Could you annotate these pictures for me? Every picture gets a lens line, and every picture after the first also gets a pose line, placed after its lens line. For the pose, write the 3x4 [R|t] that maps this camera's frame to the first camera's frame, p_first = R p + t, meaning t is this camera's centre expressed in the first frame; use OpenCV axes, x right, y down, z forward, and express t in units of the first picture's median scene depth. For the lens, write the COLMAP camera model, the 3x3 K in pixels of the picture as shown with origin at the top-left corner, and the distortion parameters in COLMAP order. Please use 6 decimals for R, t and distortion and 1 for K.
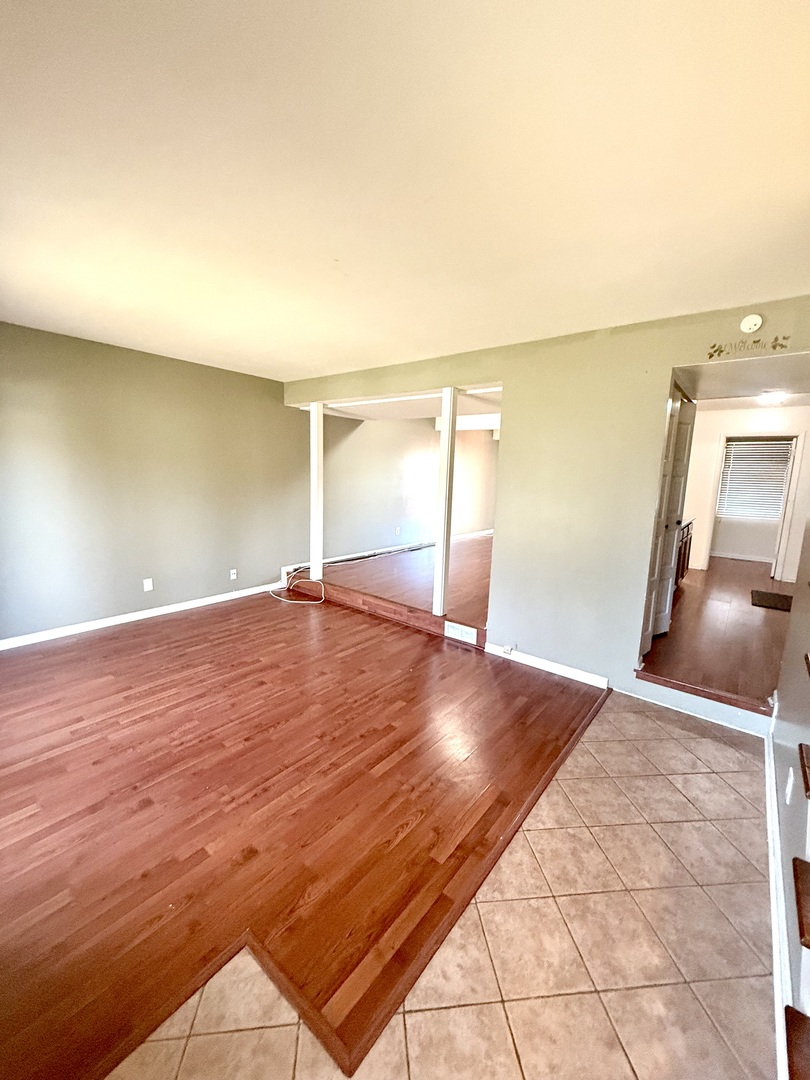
lens RADIAL K [[425.1, 0, 404.2], [0, 425.1, 538.7], [0, 0, 1]] dist [-0.000853, -0.000108]
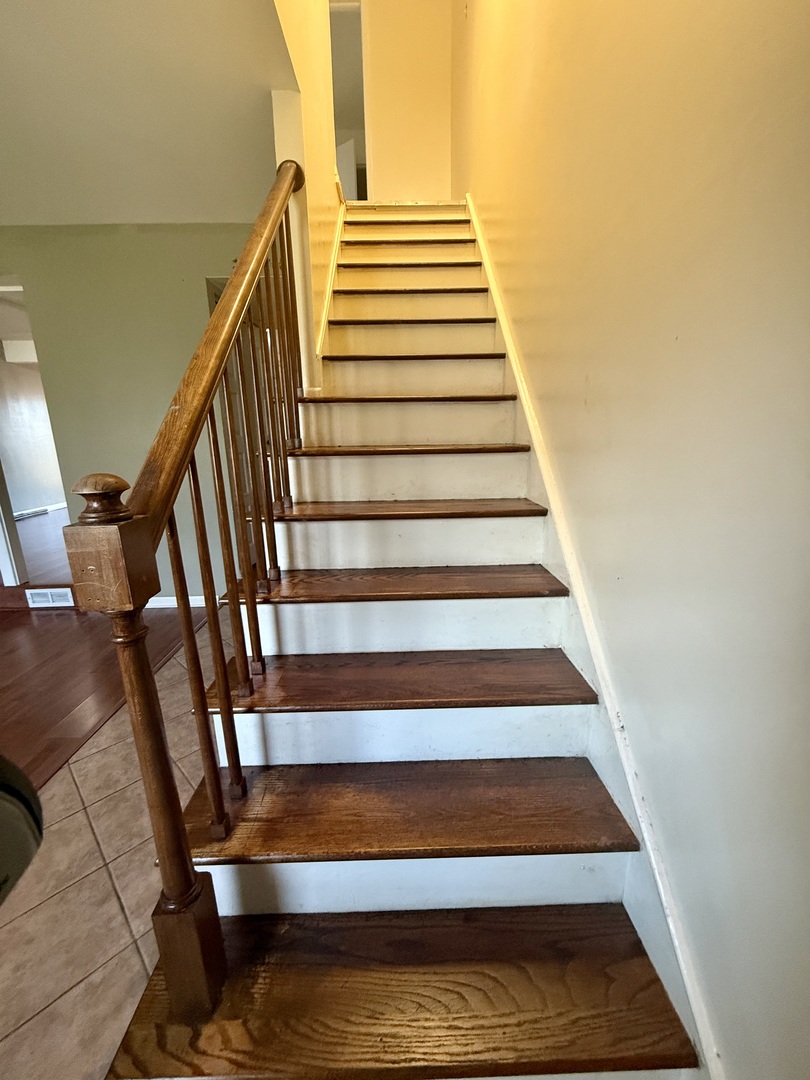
lens RADIAL K [[425.1, 0, 400.2], [0, 425.1, 539.4], [0, 0, 1]] dist [-0.000853, -0.000108]
pose [[0.765834, -0.195412, 0.612627, 0.196984], [0.137264, 0.980428, 0.141139, 0.100769], [-0.628217, -0.023998, 0.777668, -0.075012]]
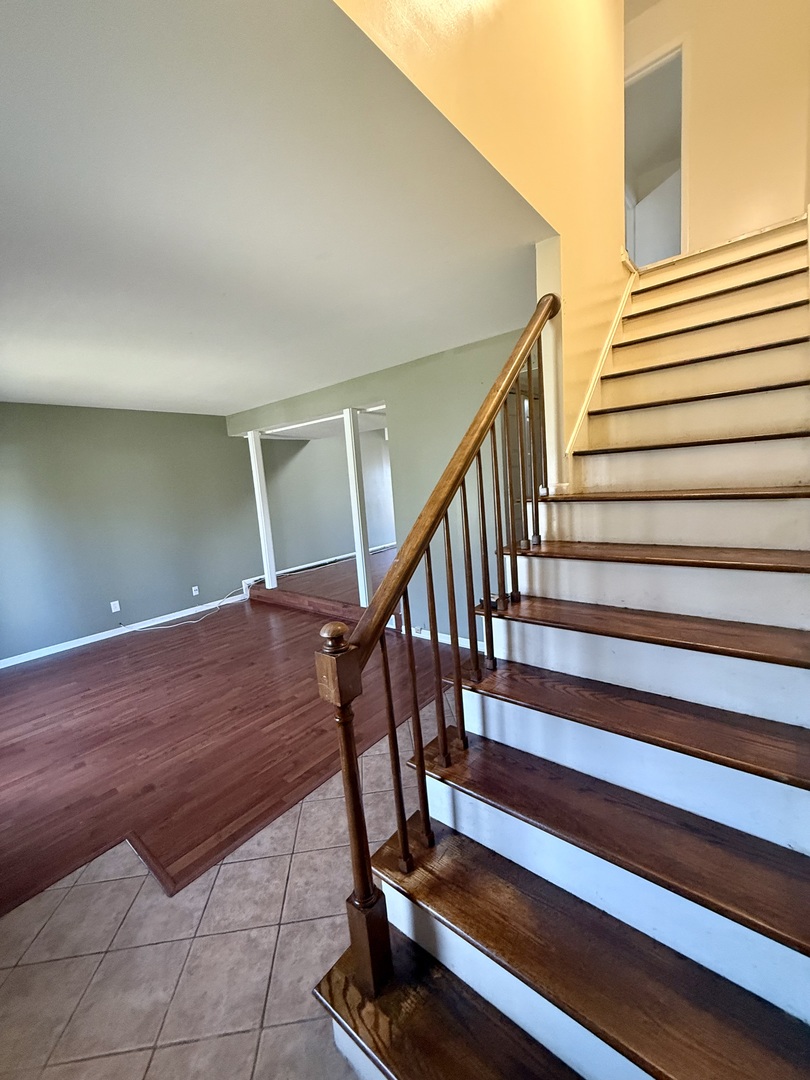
lens RADIAL K [[425.1, 0, 405.9], [0, 425.1, 540.5], [0, 0, 1]] dist [-0.000853, -0.000108]
pose [[0.994302, -0.104203, -0.022483, 0.279764], [0.103993, 0.994525, -0.010296, 0.030936], [0.023433, 0.007899, 0.999694, -0.164212]]
